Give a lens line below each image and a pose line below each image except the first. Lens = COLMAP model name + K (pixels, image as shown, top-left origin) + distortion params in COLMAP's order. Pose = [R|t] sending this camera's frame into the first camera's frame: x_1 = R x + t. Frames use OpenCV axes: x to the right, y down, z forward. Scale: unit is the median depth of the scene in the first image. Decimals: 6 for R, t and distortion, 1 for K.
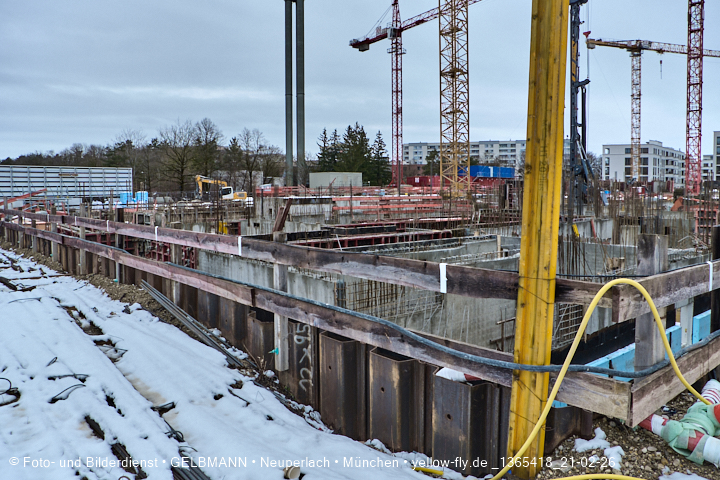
lens RADIAL K [[525.4, 0, 361.9], [0, 525.4, 210.0], [0, 0, 1]] dist [-0.104311, 0.067467]
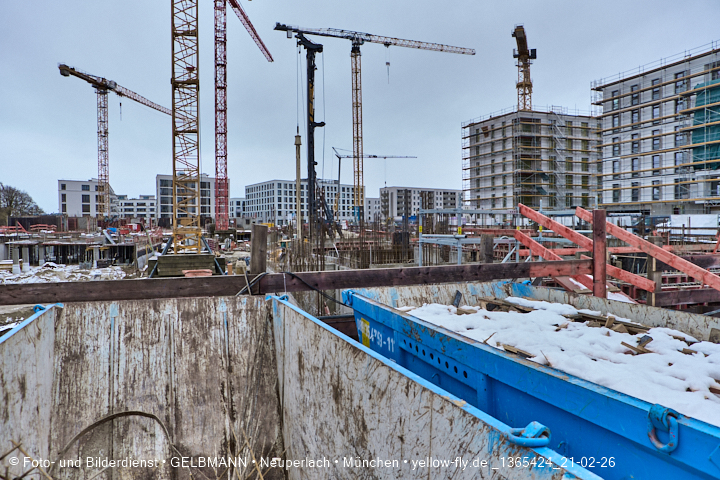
lens RADIAL K [[509.8, 0, 360.4], [0, 509.8, 238.2], [0, 0, 1]] dist [-0.098922, 0.068432]
pose [[0.399723, -0.031017, 0.916111, -0.906102], [0.049092, 0.998717, 0.012394, -0.034029], [-0.915321, 0.040019, 0.400733, 0.885733]]
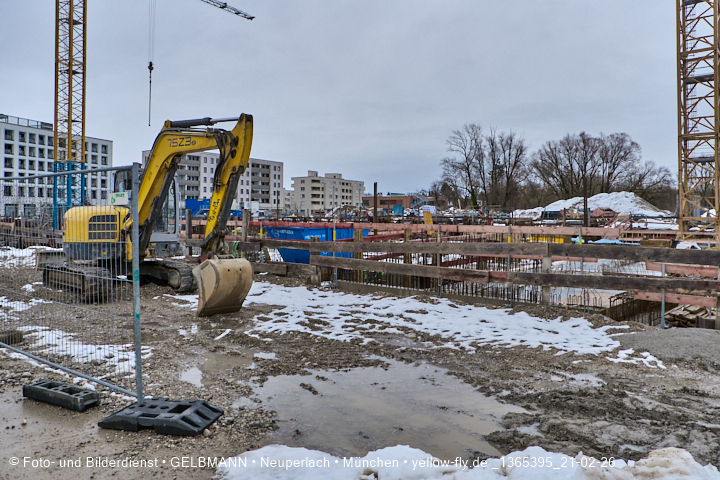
lens RADIAL K [[525.4, 0, 361.9], [0, 525.4, 210.0], [0, 0, 1]] dist [-0.104311, 0.067467]
pose [[-0.026916, -0.001304, 0.999637, 2.981689], [0.037137, 0.999308, 0.002304, -0.141077], [-0.998948, 0.037185, -0.026849, 2.378337]]
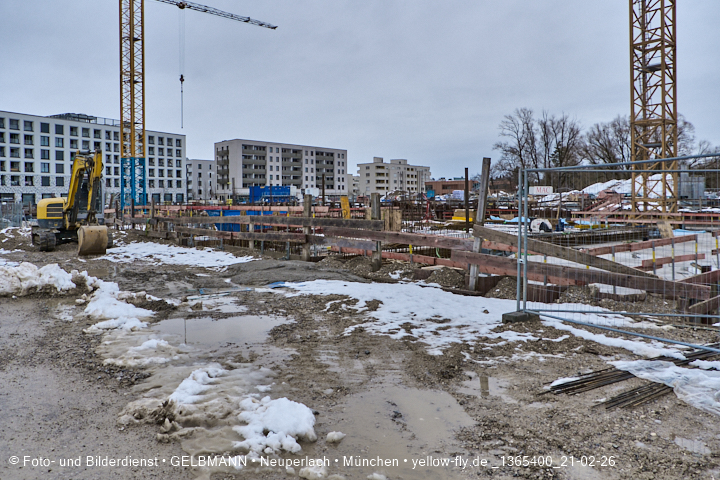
lens RADIAL K [[522.5, 0, 355.4], [0, 522.5, 204.3], [0, 0, 1]] dist [-0.098283, 0.074972]
pose [[0.145205, -0.020133, 0.989197, 2.750295], [0.048176, 0.998751, 0.013256, -0.130012], [-0.988228, 0.045731, 0.145994, 2.033844]]
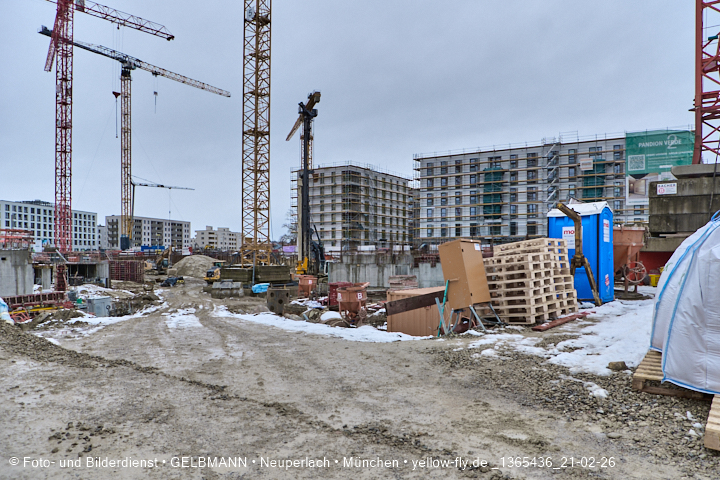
lens RADIAL K [[518.2, 0, 363.2], [0, 518.2, 265.5], [0, 0, 1]] dist [-0.114495, 0.088996]
pose [[-0.226973, -0.020338, 0.973689, -1.800810], [0.041839, 0.998655, 0.030612, -0.047484], [-0.973002, 0.047686, -0.225817, 2.127485]]
